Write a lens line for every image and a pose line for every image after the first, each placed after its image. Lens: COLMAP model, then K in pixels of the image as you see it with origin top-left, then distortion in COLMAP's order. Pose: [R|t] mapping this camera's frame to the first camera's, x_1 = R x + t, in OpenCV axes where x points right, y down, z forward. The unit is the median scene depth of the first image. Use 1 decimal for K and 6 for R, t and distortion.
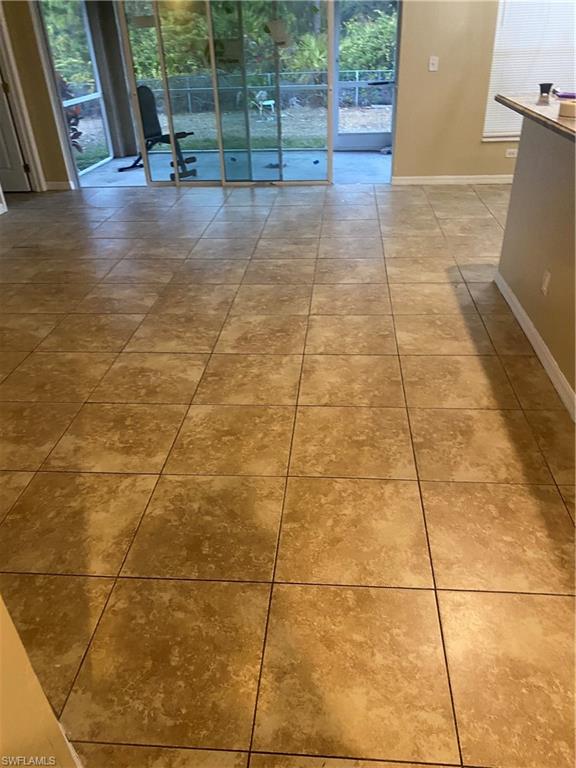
lens RADIAL K [[583.5, 0, 288.0], [0, 583.5, 384.0], [0, 0, 1]] dist [0.077303, -0.083949]
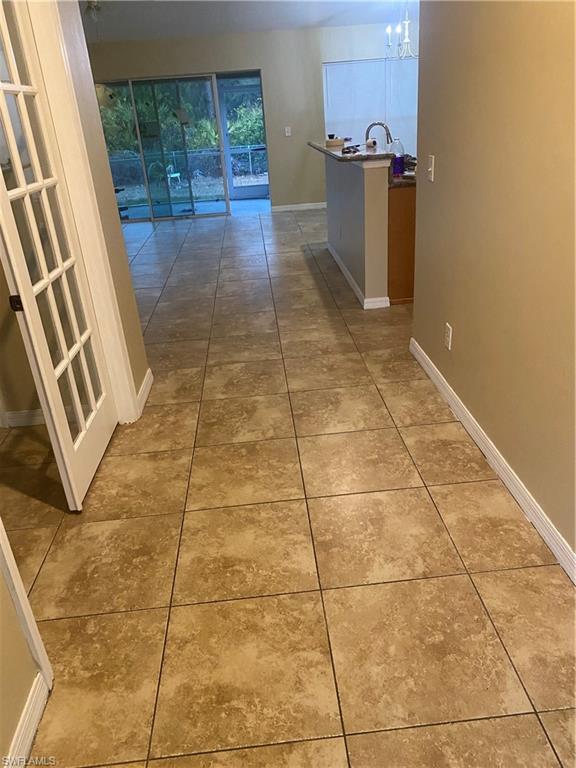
lens RADIAL K [[595.0, 0, 299.3], [0, 595.0, 393.1], [0, 0, 1]] dist [0.001574, -0.002063]
pose [[0.984526, -0.102970, 0.141796, -0.015063], [0.116723, 0.988862, -0.092342, 0.379551], [-0.130708, 0.107464, 0.985579, -0.622726]]
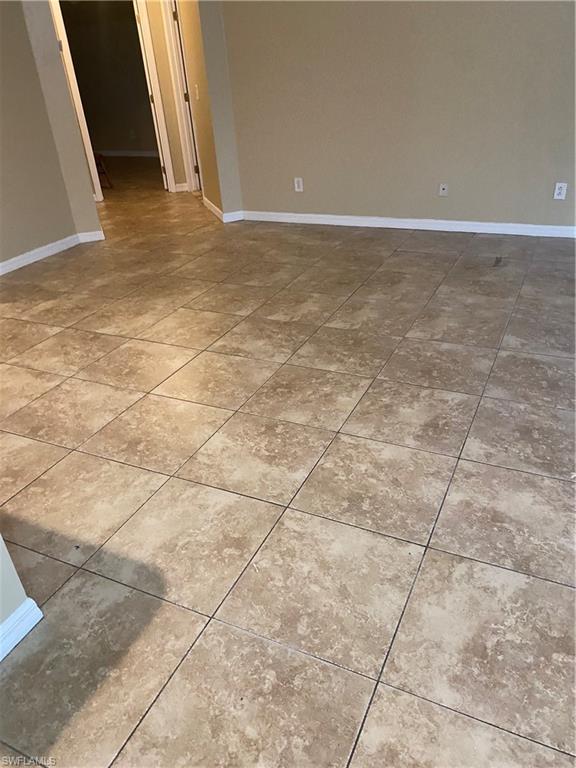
lens RADIAL K [[583.5, 0, 288.0], [0, 583.5, 384.0], [0, 0, 1]] dist [0.077303, -0.083949]
pose [[-0.348414, 0.507116, -0.788315, 0.535431], [-0.423148, 0.665345, 0.615030, -0.630631], [0.836393, 0.547859, -0.017230, 1.045492]]
